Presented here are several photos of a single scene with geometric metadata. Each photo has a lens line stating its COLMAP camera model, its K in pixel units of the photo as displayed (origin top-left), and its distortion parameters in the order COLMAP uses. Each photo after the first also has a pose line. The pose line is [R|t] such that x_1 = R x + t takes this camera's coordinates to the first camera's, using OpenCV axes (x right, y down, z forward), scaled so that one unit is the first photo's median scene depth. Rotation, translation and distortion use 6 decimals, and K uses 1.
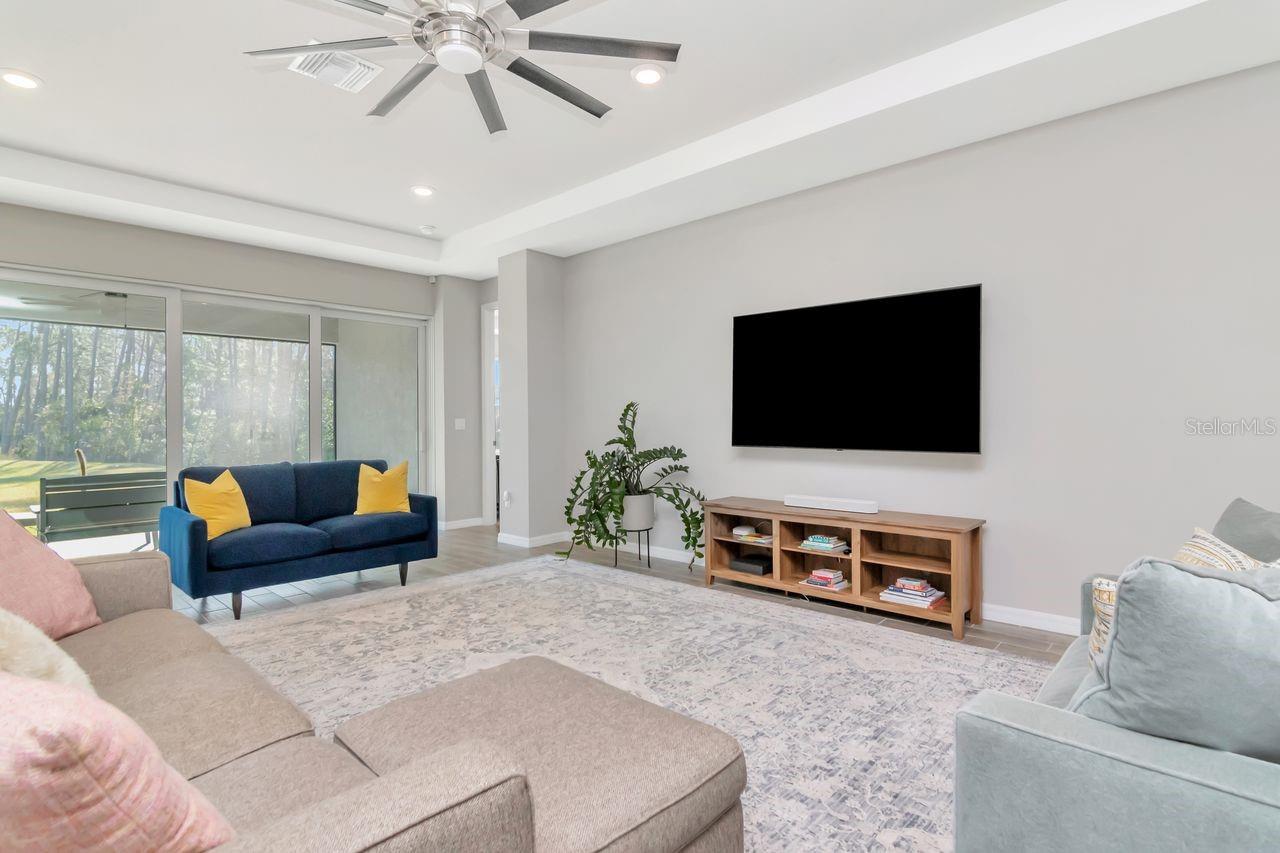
lens RADIAL K [[626.9, 0, 645.9], [0, 626.9, 421.3], [0, 0, 1]] dist [0.001438, -0.016399]
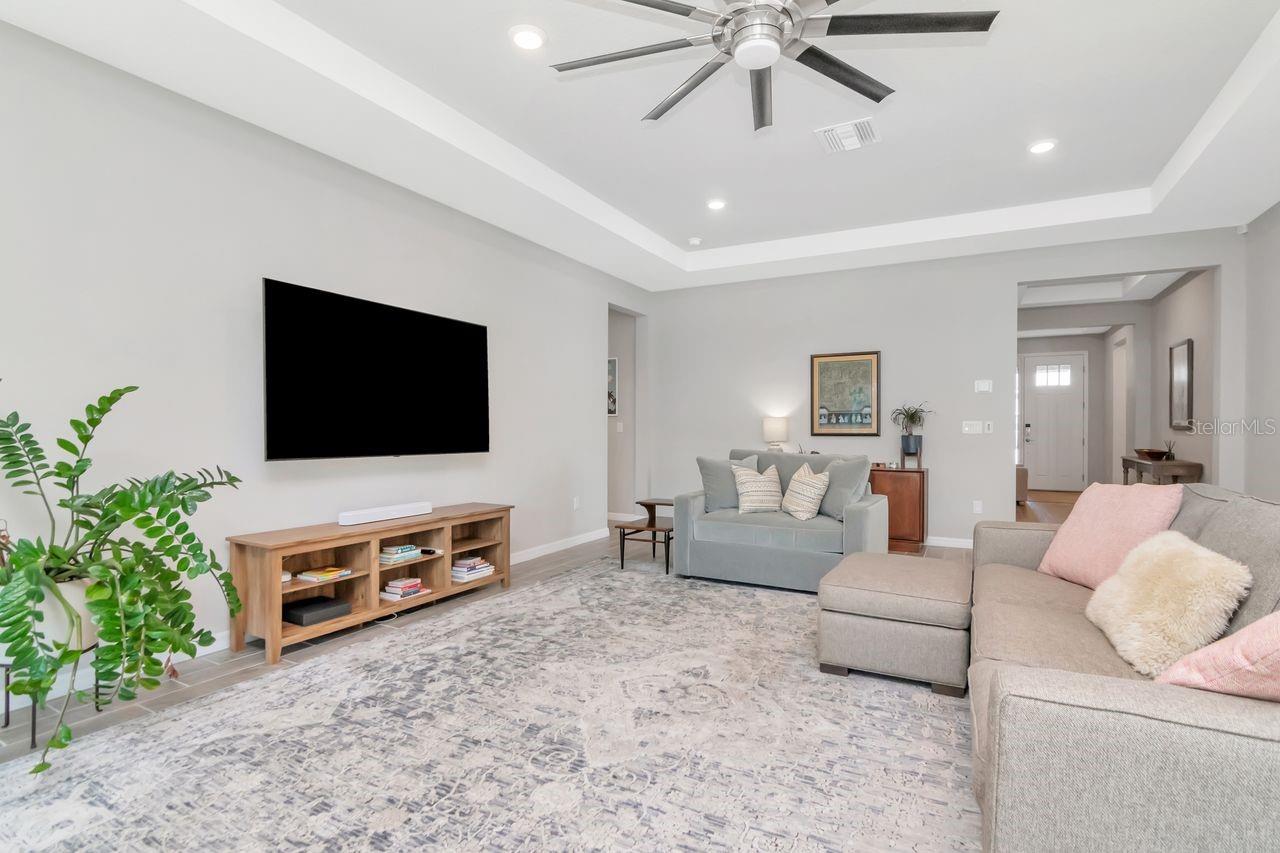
lens RADIAL K [[626.9, 0, 645.9], [0, 626.9, 421.3], [0, 0, 1]] dist [0.001438, -0.016399]
pose [[-0.250392, 0.020528, 0.967927, -0.830492], [0.007197, 0.999787, -0.019342, 0.015054], [-0.968118, 0.002123, -0.250487, 0.974596]]
